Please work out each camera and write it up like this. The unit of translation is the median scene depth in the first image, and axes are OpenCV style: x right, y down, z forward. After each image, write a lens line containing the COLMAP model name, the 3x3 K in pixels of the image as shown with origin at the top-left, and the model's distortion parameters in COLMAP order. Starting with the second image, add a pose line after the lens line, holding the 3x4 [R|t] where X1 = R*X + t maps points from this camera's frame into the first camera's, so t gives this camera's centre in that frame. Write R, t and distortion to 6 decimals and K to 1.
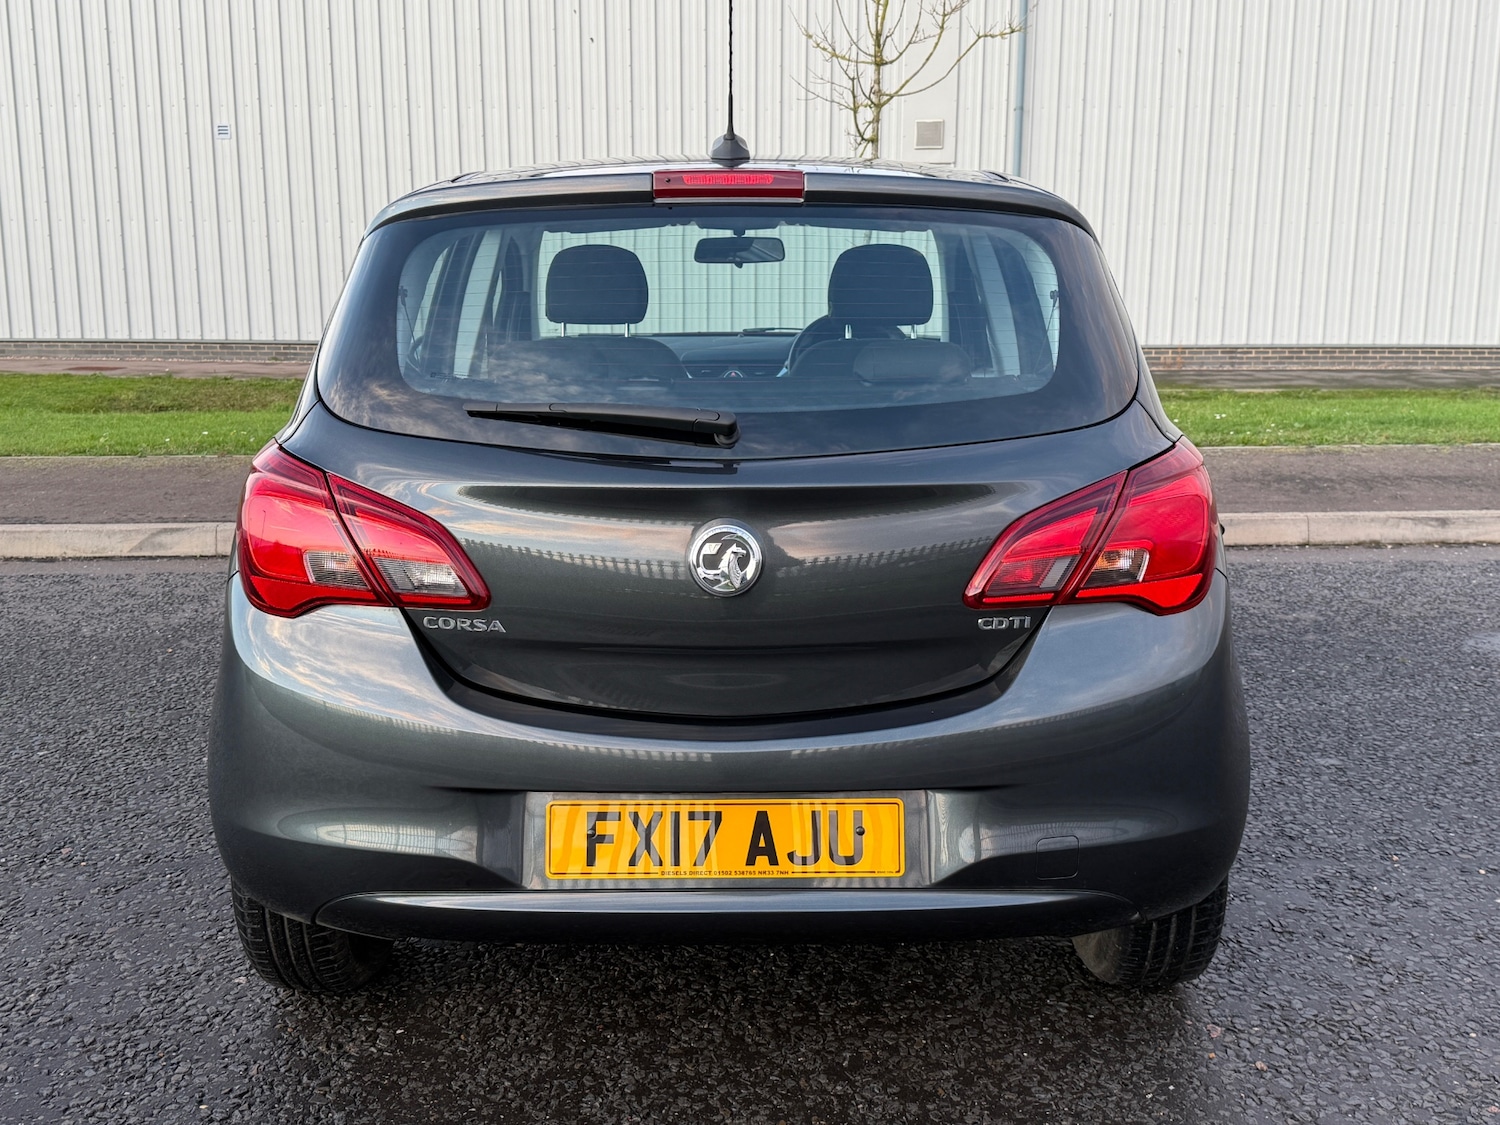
lens RADIAL K [[1562.5, 0, 753.0], [0, 1562.5, 586.1], [0, 0, 1]] dist [0.030469, 0.000000]
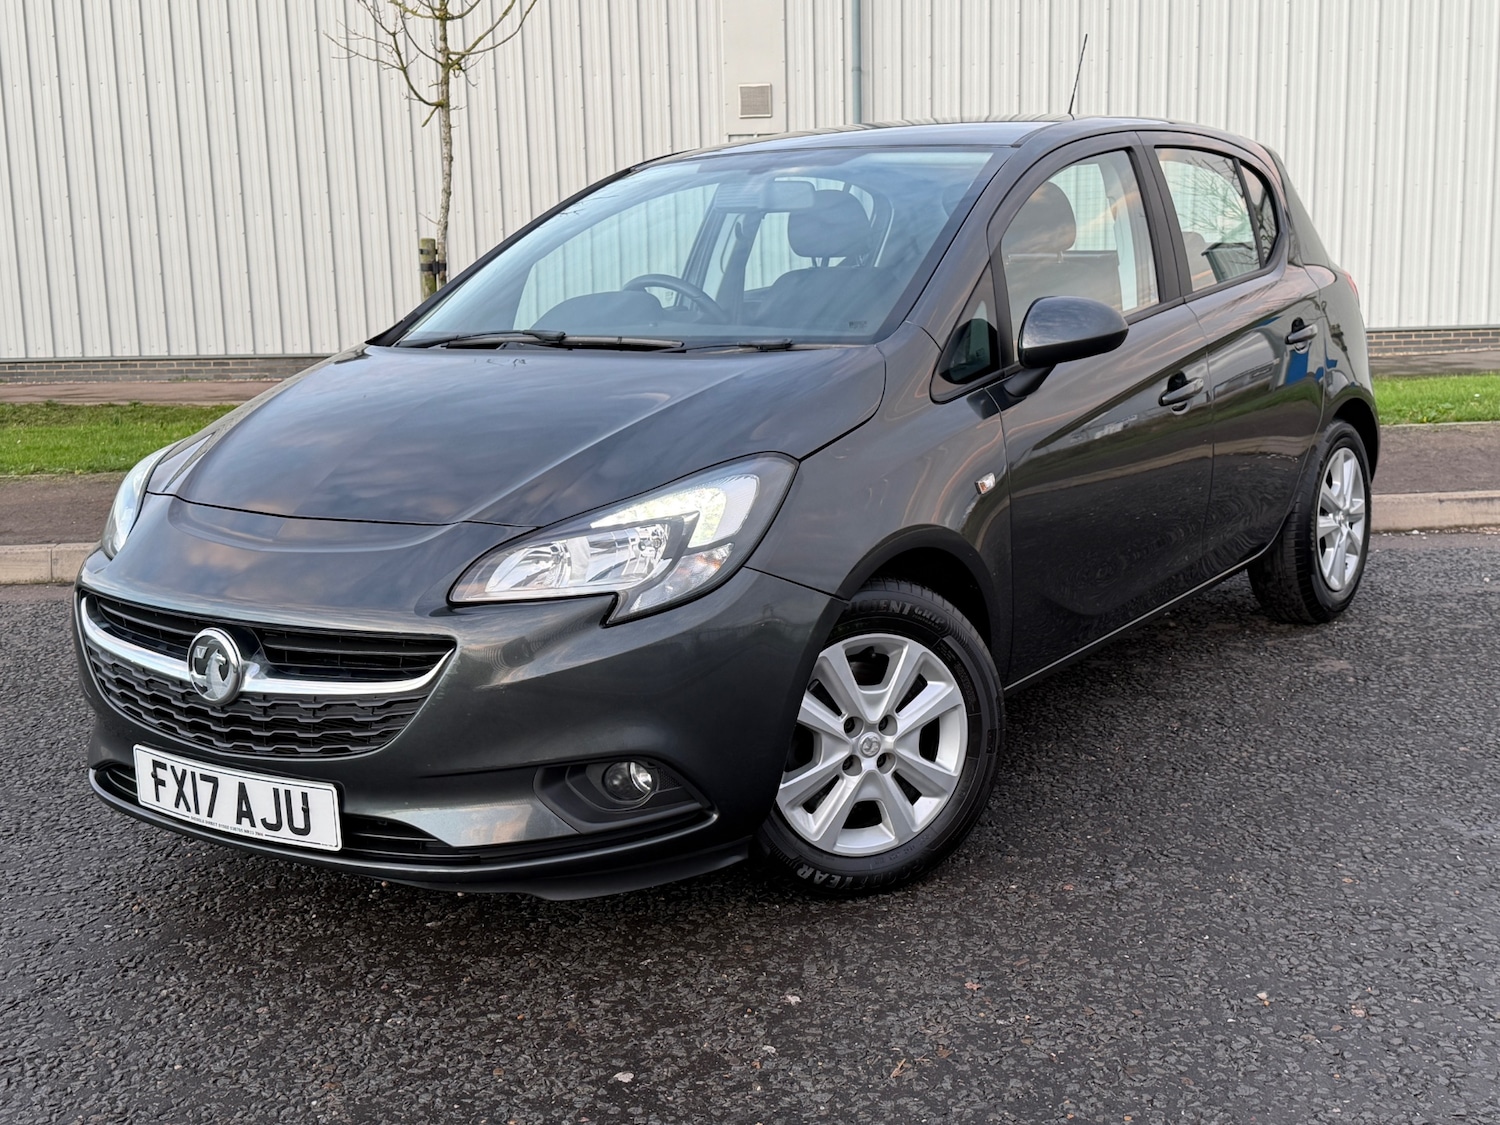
lens RADIAL K [[1839.6, 0, 751.7], [0, 1839.6, 570.6], [0, 0, 1]] dist [0.065504, 0.000000]
pose [[0.999607, -0.027790, 0.003672, 0.098799], [0.027903, 0.998970, -0.035792, 0.005468], [-0.002674, 0.035881, 0.999353, -0.005044]]
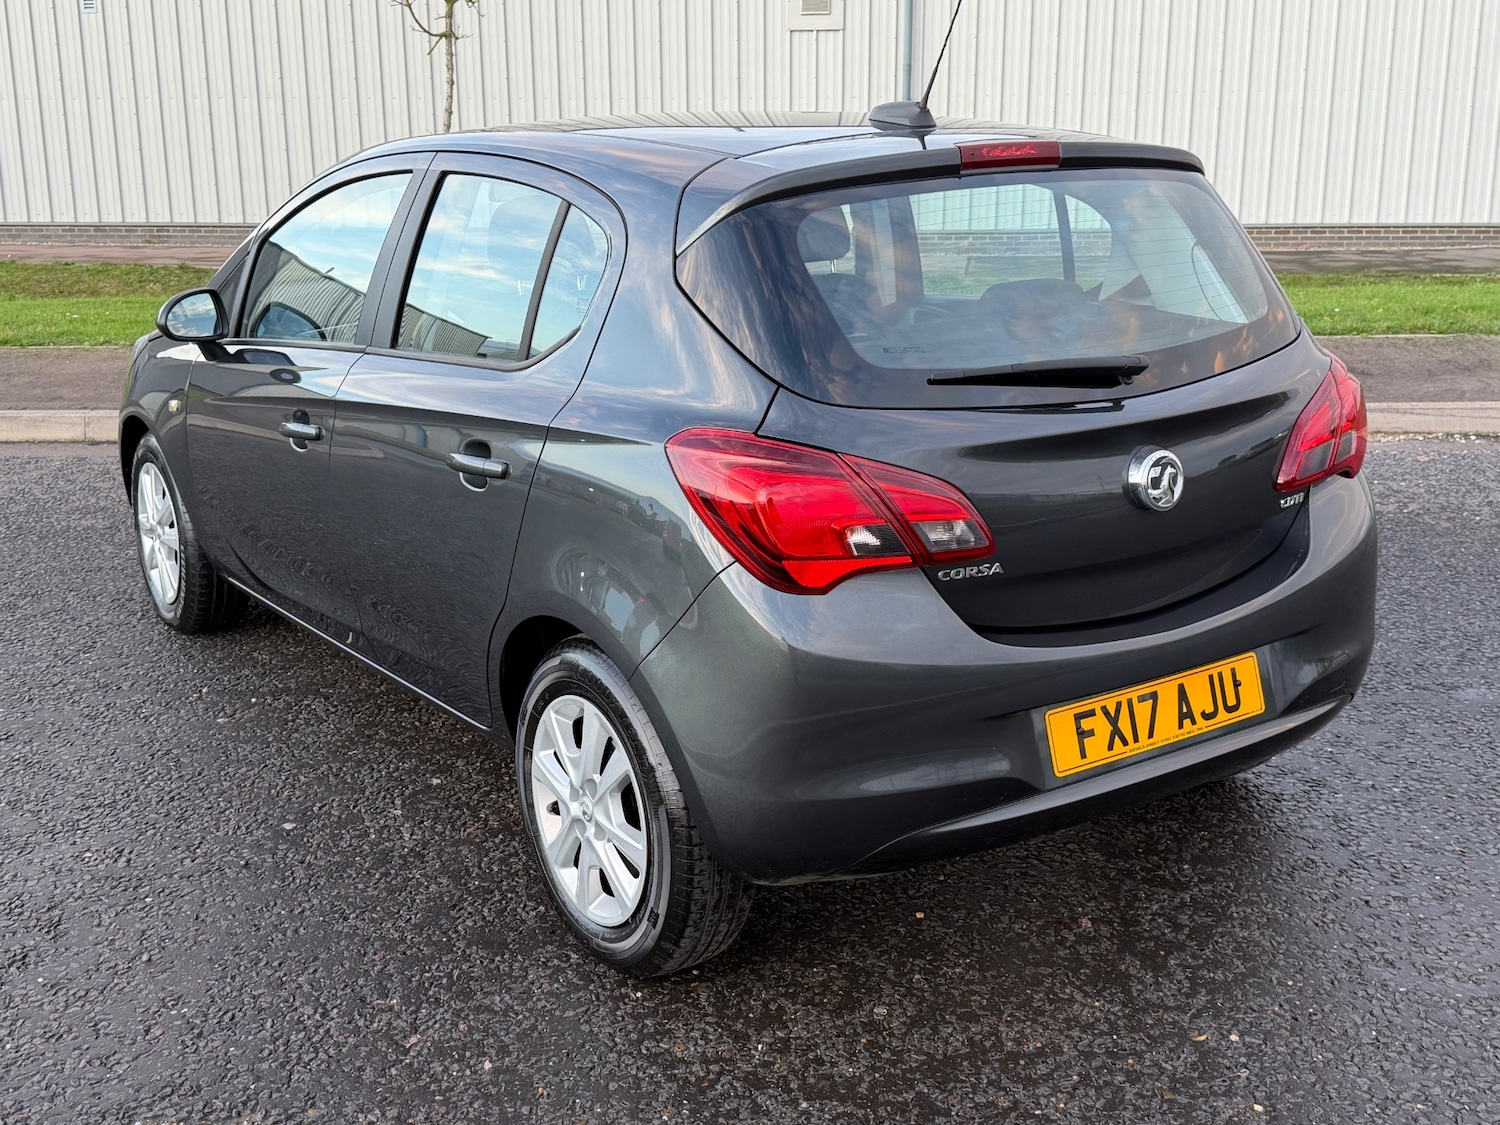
lens RADIAL K [[1689.2, 0, 751.2], [0, 1689.2, 607.4], [0, 0, 1]] dist [0.058595, 0.000000]
pose [[0.997410, 0.011498, -0.071005, 0.149028], [-0.006251, 0.997262, 0.073684, 0.000391], [0.071658, -0.073049, 0.994751, -0.043670]]
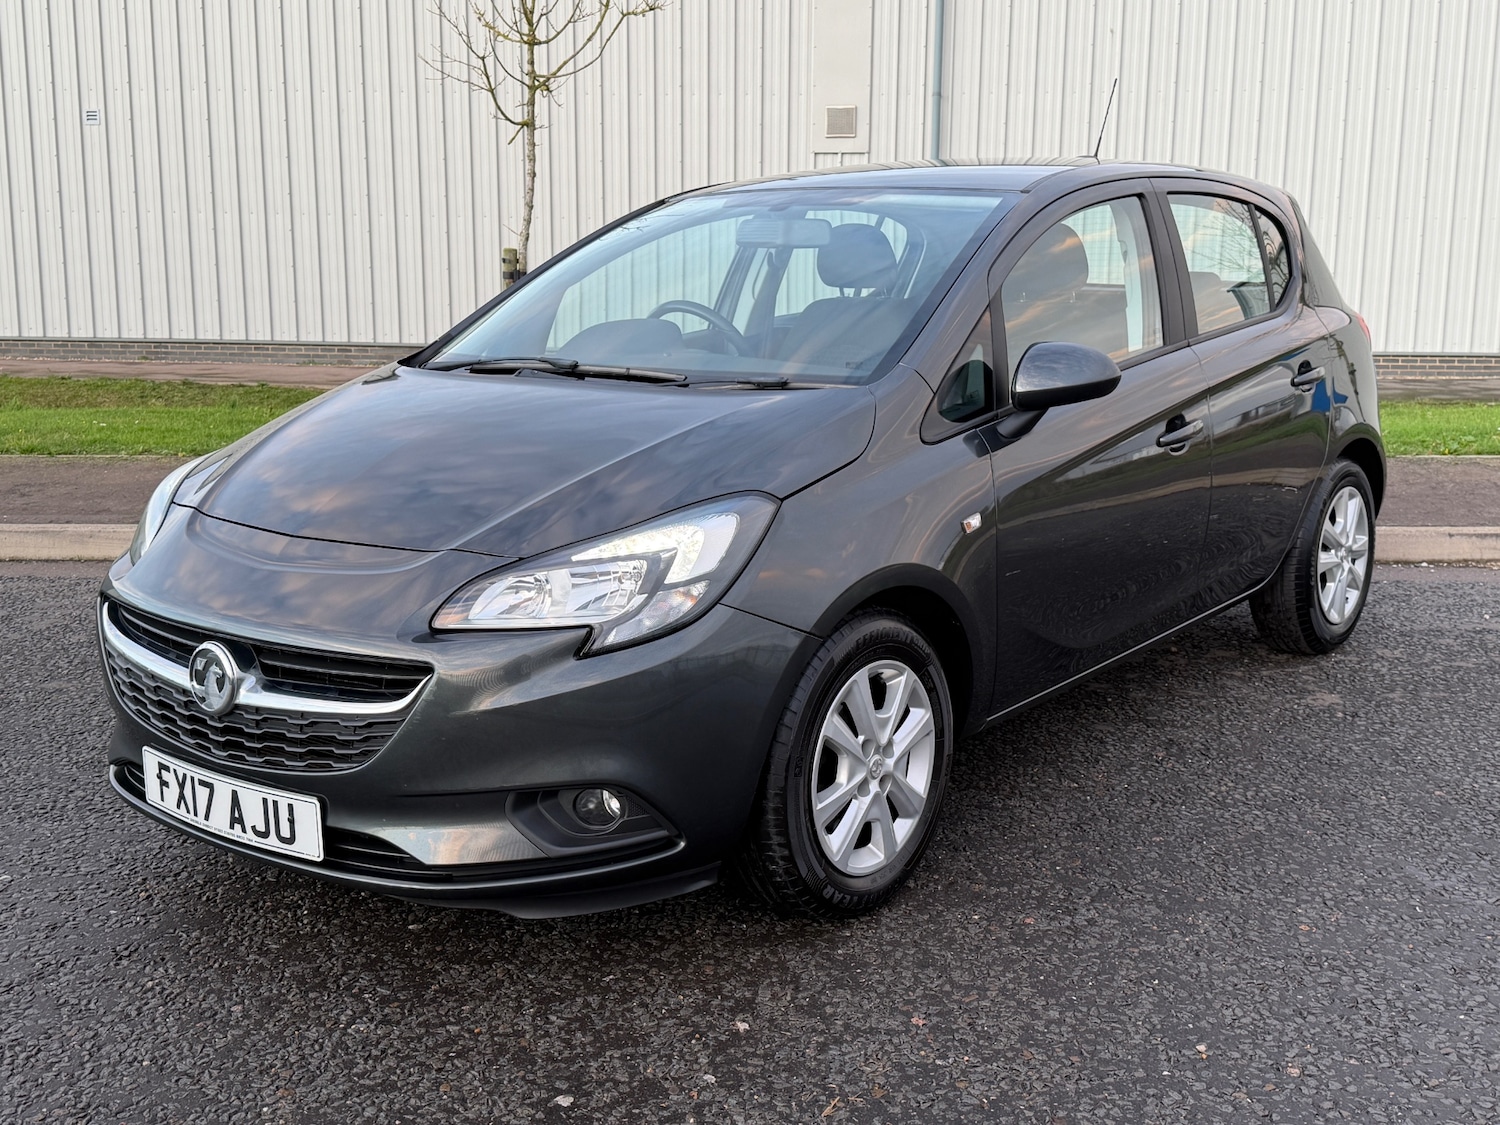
lens RADIAL K [[1689.2, 0, 745.9], [0, 1689.2, 575.2], [0, 0, 1]] dist [0.058595, 0.000000]
pose [[0.998736, 0.013125, -0.048518, 0.107832], [-0.014129, 0.999692, -0.020396, 0.000401], [0.048235, 0.021056, 0.998614, 0.002521]]
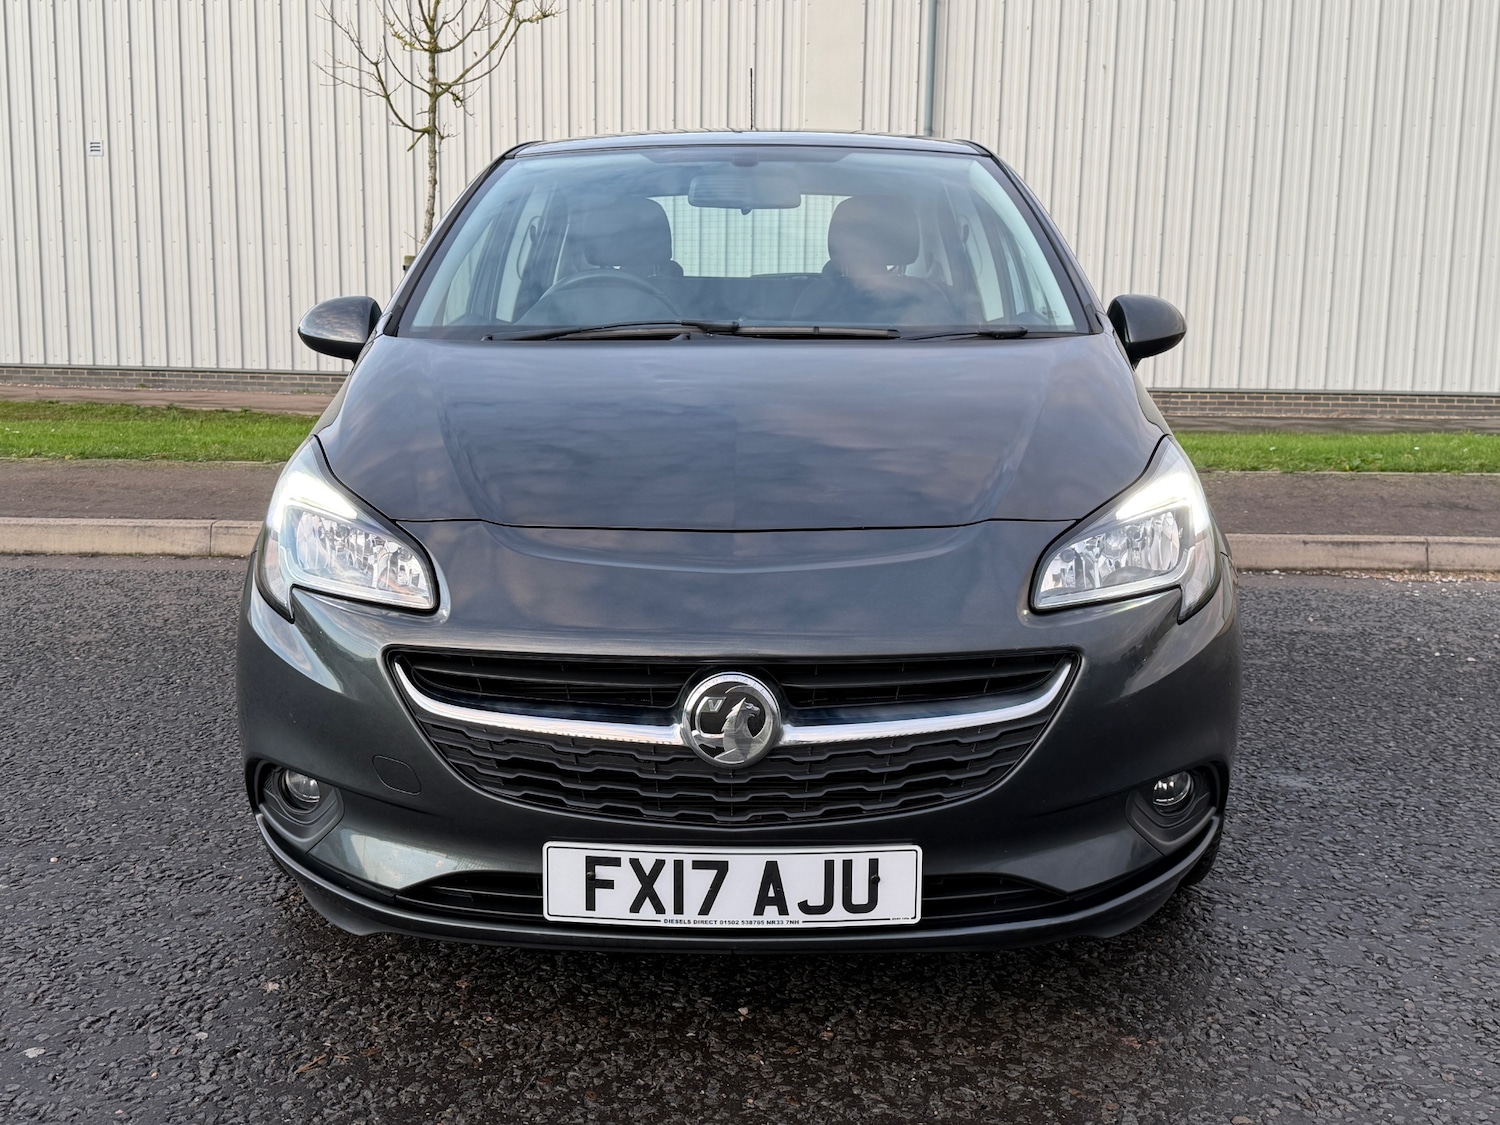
lens RADIAL K [[1689.2, 0, 742.6], [0, 1689.2, 576.6], [0, 0, 1]] dist [0.058595, 0.000000]
pose [[0.996363, 0.025033, -0.081448, 0.146088], [-0.028939, 0.998469, -0.047135, 0.008039], [0.080144, 0.049321, 0.995562, 0.011809]]
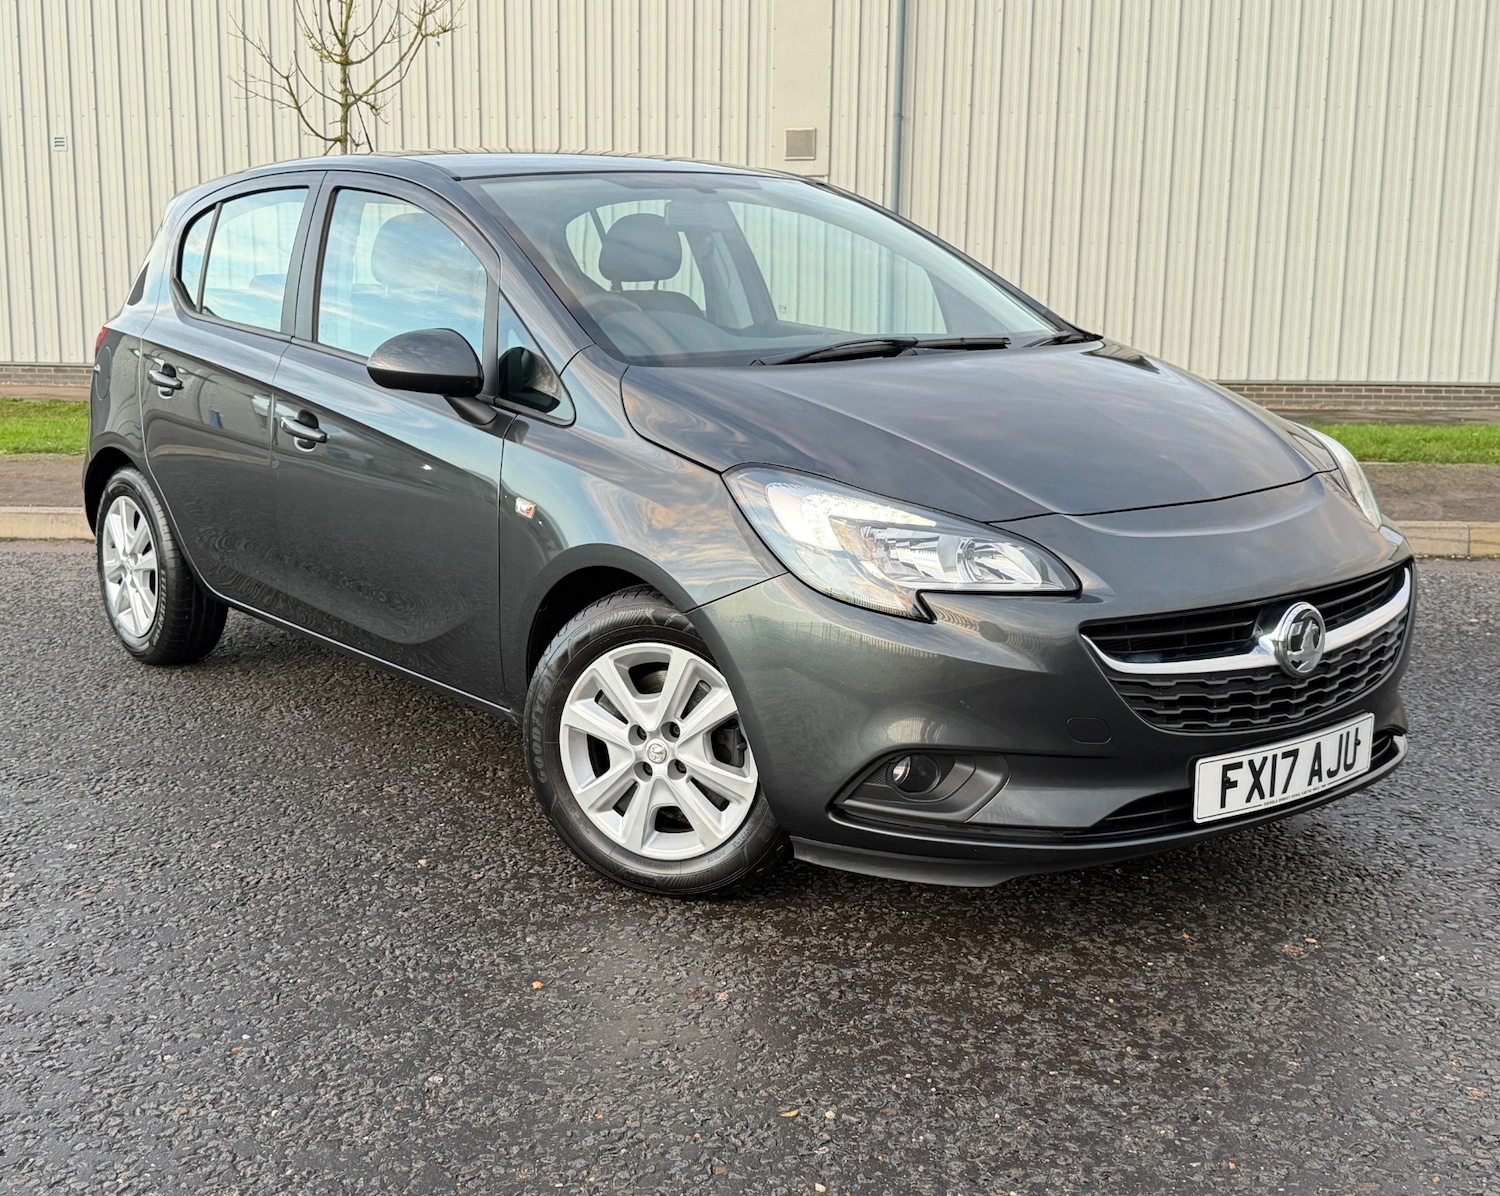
lens RADIAL K [[1796.5, 0, 695.2], [0, 1796.5, 611.3], [0, 0, 1]] dist [0.057006, 0.000000]
pose [[0.992524, 0.025811, -0.119288, 0.181786], [-0.029578, 0.999115, -0.029918, 0.013948], [0.118410, 0.033222, 0.992409, -0.031402]]
